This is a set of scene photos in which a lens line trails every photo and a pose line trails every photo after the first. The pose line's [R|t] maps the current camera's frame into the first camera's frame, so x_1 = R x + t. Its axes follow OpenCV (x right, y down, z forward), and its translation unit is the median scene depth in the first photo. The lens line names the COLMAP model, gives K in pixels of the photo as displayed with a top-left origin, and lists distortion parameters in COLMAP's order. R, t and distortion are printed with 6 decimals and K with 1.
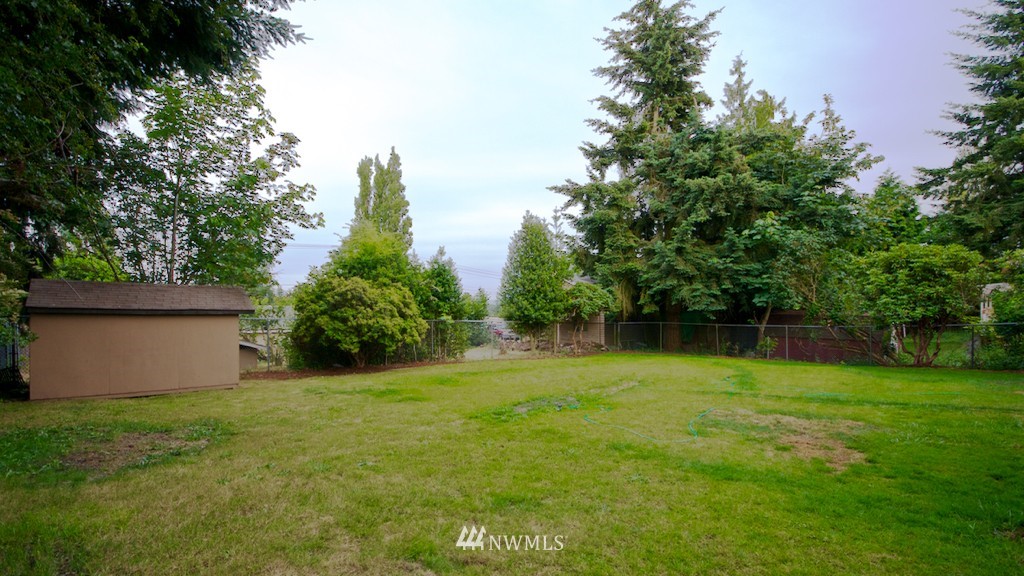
lens RADIAL K [[471.9, 0, 545.9], [0, 471.9, 310.9], [0, 0, 1]] dist [-0.005665, -0.002600]
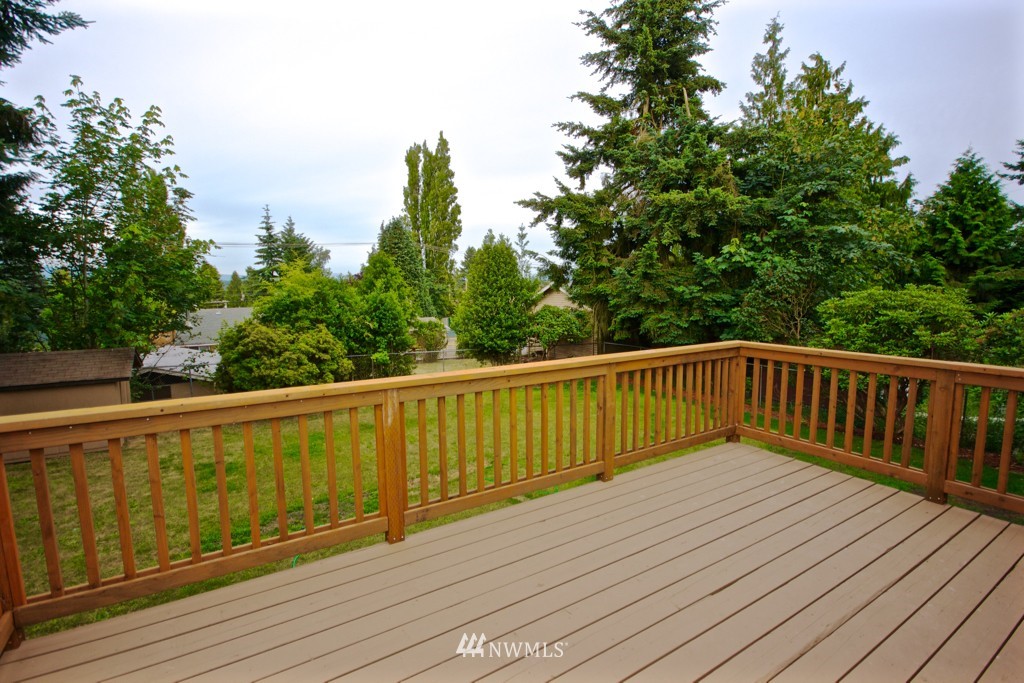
lens RADIAL K [[476.9, 0, 520.1], [0, 476.9, 347.7], [0, 0, 1]] dist [-0.000155, -0.001762]
pose [[0.985074, 0.020373, -0.170919, 0.163559], [-0.001711, 0.994081, 0.108629, -0.071158], [0.172120, -0.106716, 0.979278, 0.046988]]
